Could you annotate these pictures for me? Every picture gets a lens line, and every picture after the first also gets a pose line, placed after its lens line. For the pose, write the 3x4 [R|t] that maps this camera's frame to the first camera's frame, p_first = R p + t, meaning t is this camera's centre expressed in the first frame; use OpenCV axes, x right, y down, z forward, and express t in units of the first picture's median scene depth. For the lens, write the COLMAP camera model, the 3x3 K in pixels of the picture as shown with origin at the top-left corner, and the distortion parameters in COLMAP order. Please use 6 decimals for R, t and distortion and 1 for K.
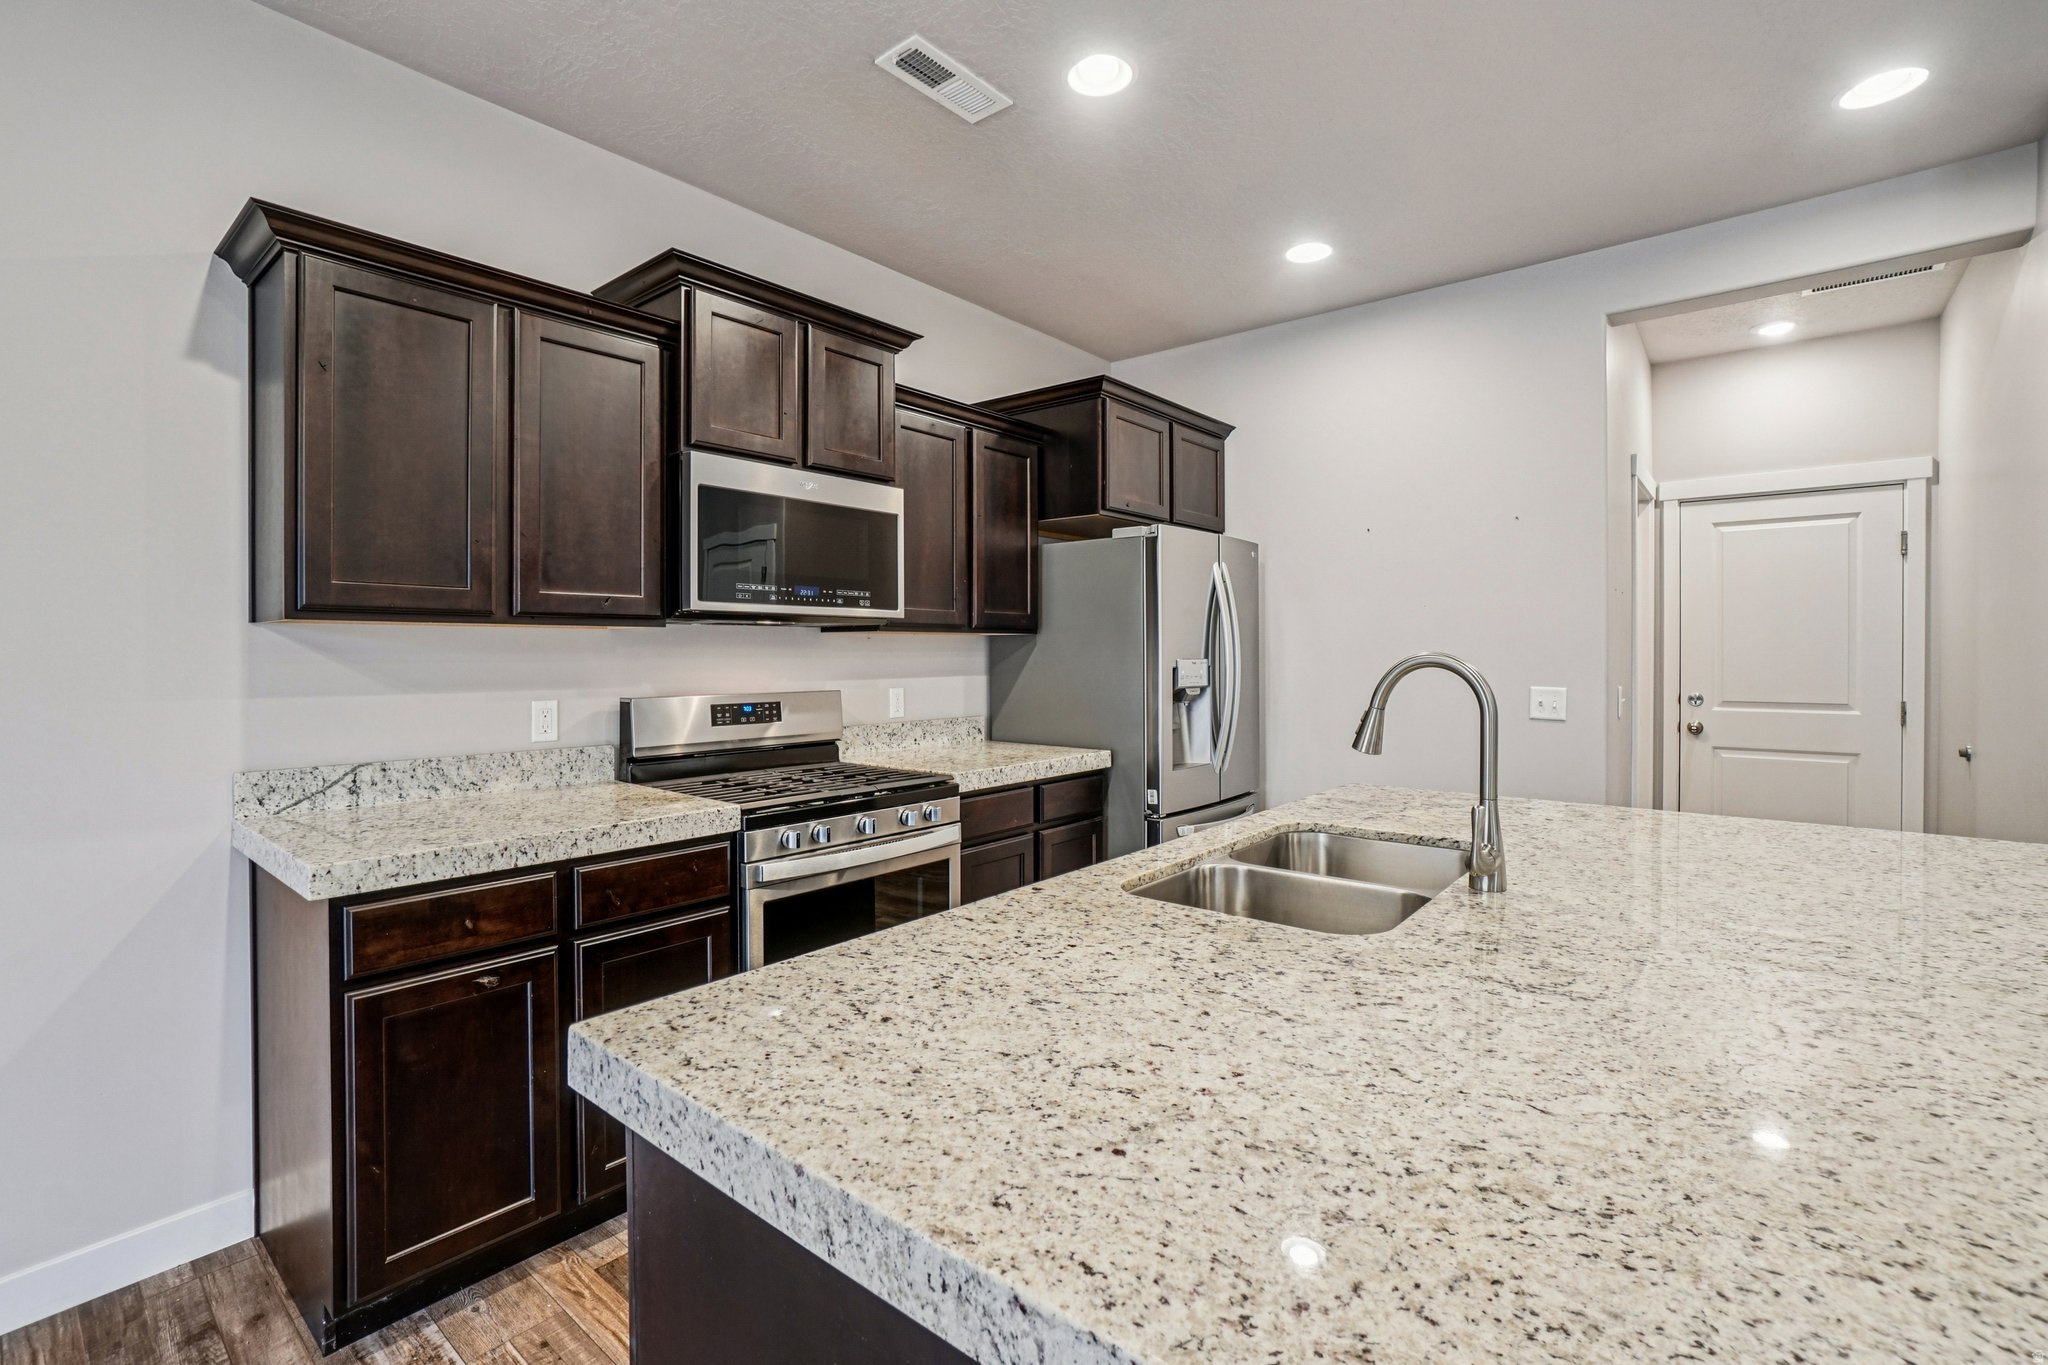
lens RADIAL K [[929.9, 0, 1026.4], [0, 929.9, 652.6], [0, 0, 1]] dist [-0.024677, 0.000055]
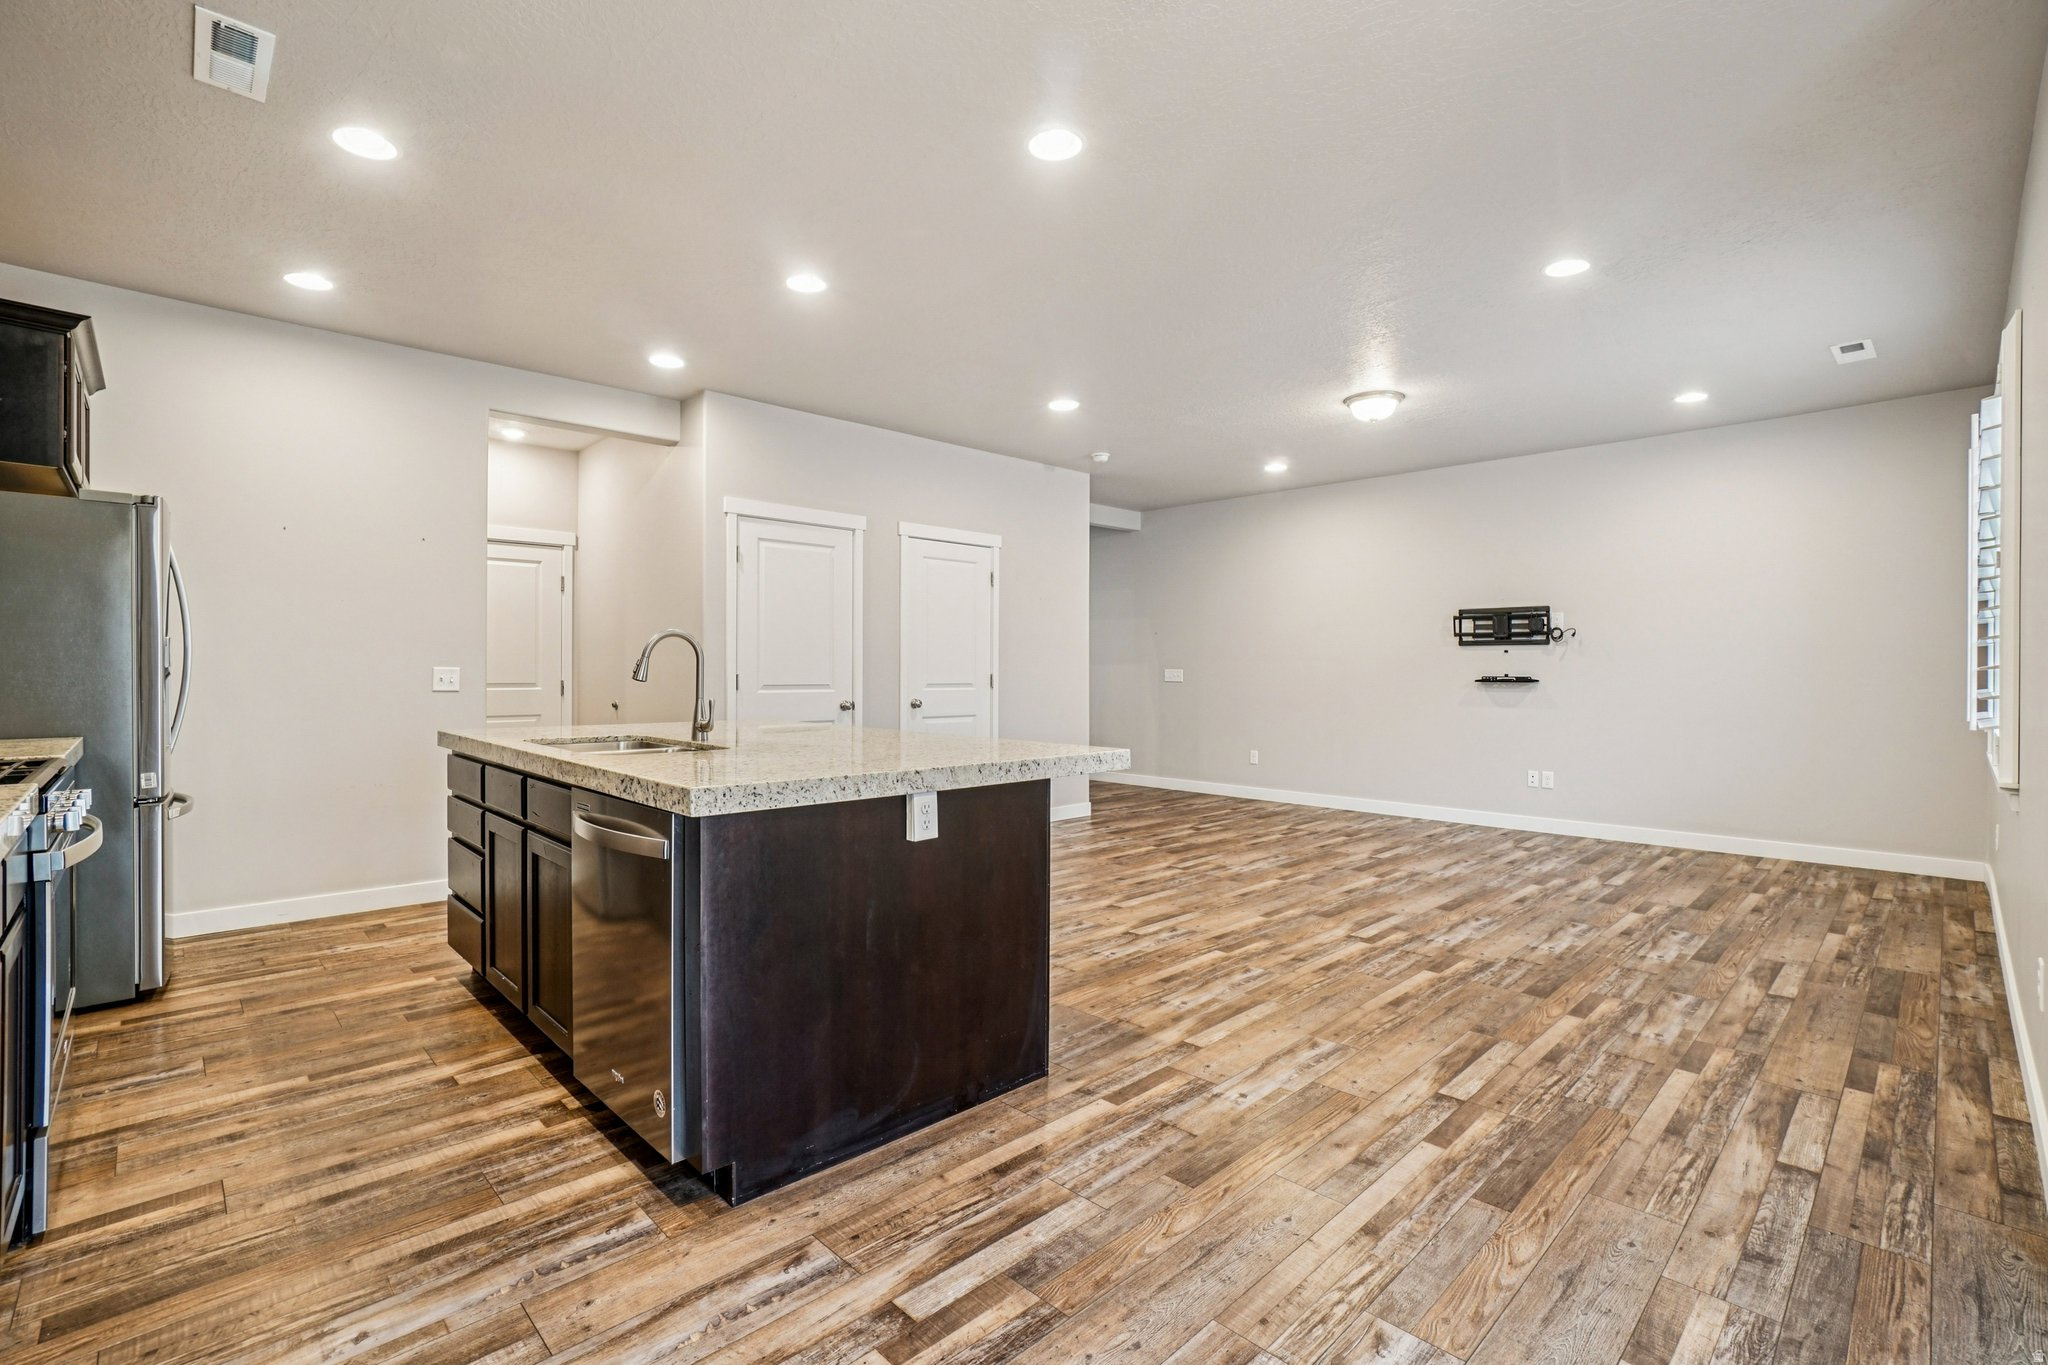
lens RADIAL K [[891.5, 0, 965.0], [0, 891.5, 724.0], [0, 0, 1]] dist [-0.059003, 0.025567]
pose [[0.166832, -0.063764, 0.983921, -0.740259], [0.000167, 0.997908, 0.064642, 0.044621], [-0.985985, -0.010620, 0.166493, 0.024757]]
